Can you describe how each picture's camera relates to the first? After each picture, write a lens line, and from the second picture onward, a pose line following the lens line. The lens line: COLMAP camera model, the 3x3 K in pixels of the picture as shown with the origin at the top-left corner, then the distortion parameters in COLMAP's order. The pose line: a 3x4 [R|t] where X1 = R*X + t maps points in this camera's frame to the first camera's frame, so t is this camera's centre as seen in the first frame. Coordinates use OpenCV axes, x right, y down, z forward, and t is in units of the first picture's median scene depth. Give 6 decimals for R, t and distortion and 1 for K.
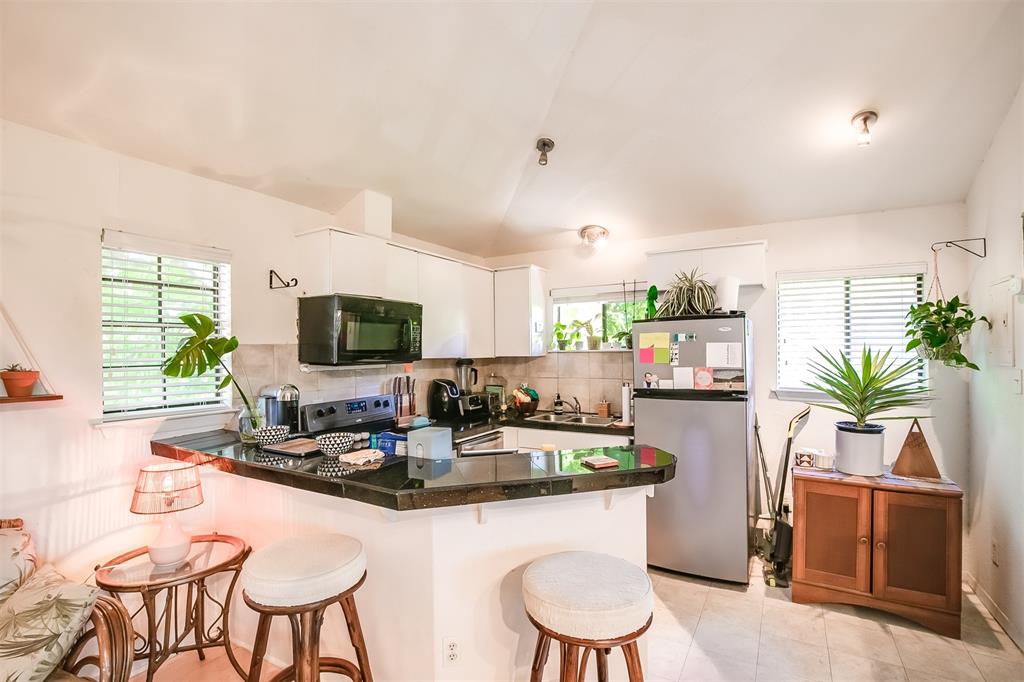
lens RADIAL K [[478.8, 0, 509.1], [0, 478.8, 344.8], [0, 0, 1]] dist [-0.037271, 0.008112]
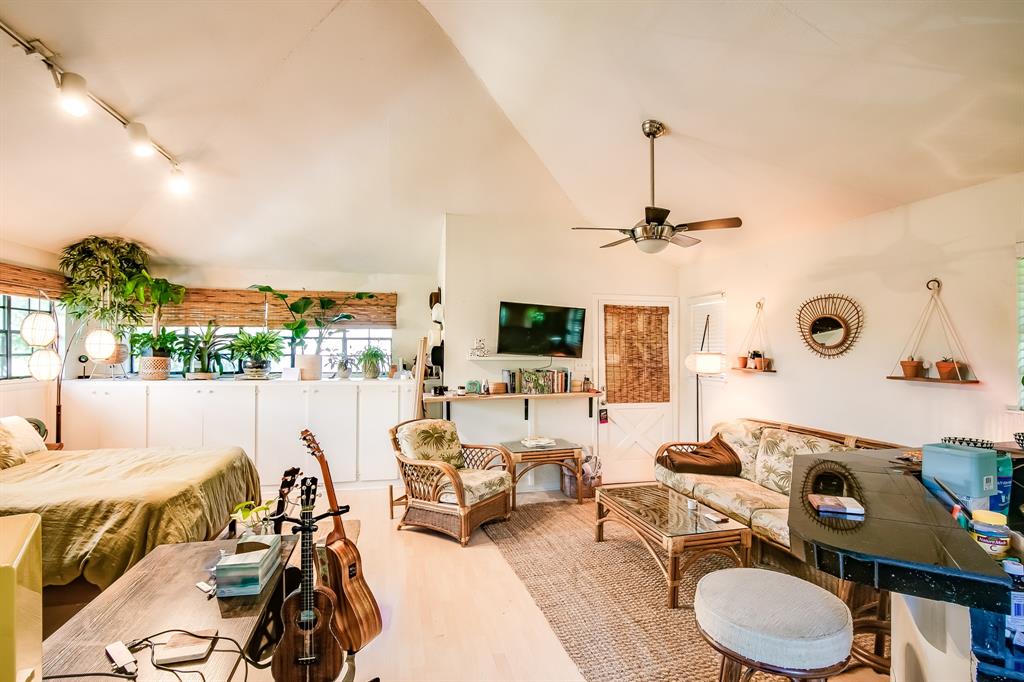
lens RADIAL K [[478.8, 0, 509.1], [0, 478.8, 344.8], [0, 0, 1]] dist [-0.037271, 0.008112]
pose [[-0.721397, -0.003343, -0.692514, 0.529584], [0.009816, 0.999839, -0.015052, 0.006522], [0.692453, -0.017656, -0.721247, 0.605502]]
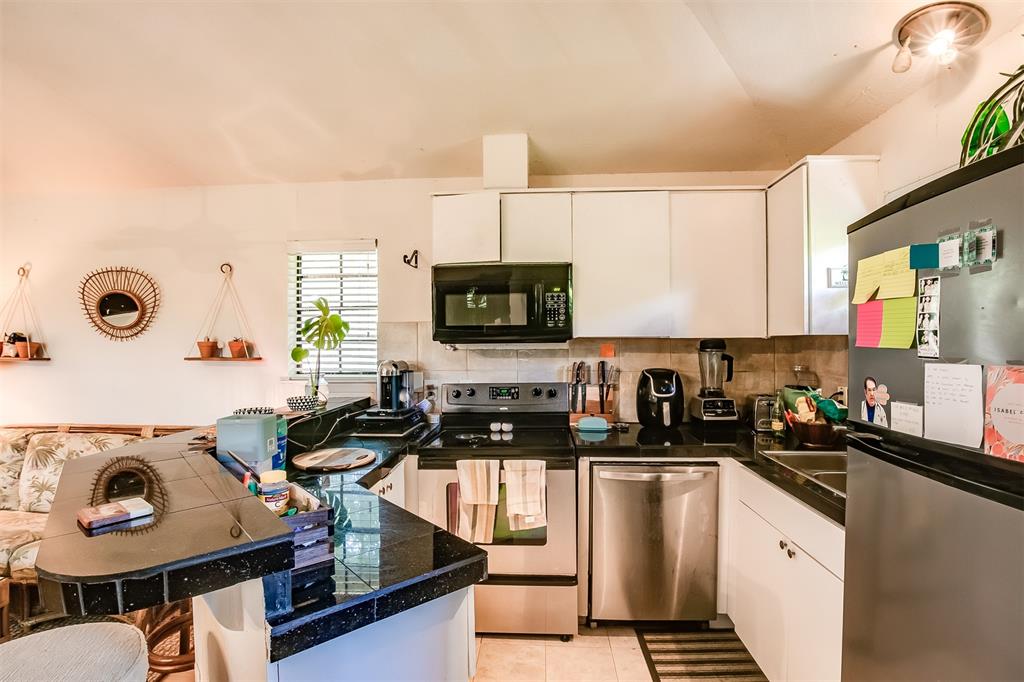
lens RADIAL K [[478.8, 0, 509.1], [0, 478.8, 344.8], [0, 0, 1]] dist [-0.037271, 0.008112]
pose [[0.451950, 0.012380, -0.891957, 0.441923], [0.012597, 0.999715, 0.020259, 0.025689], [0.891954, -0.020391, 0.451665, 0.601313]]
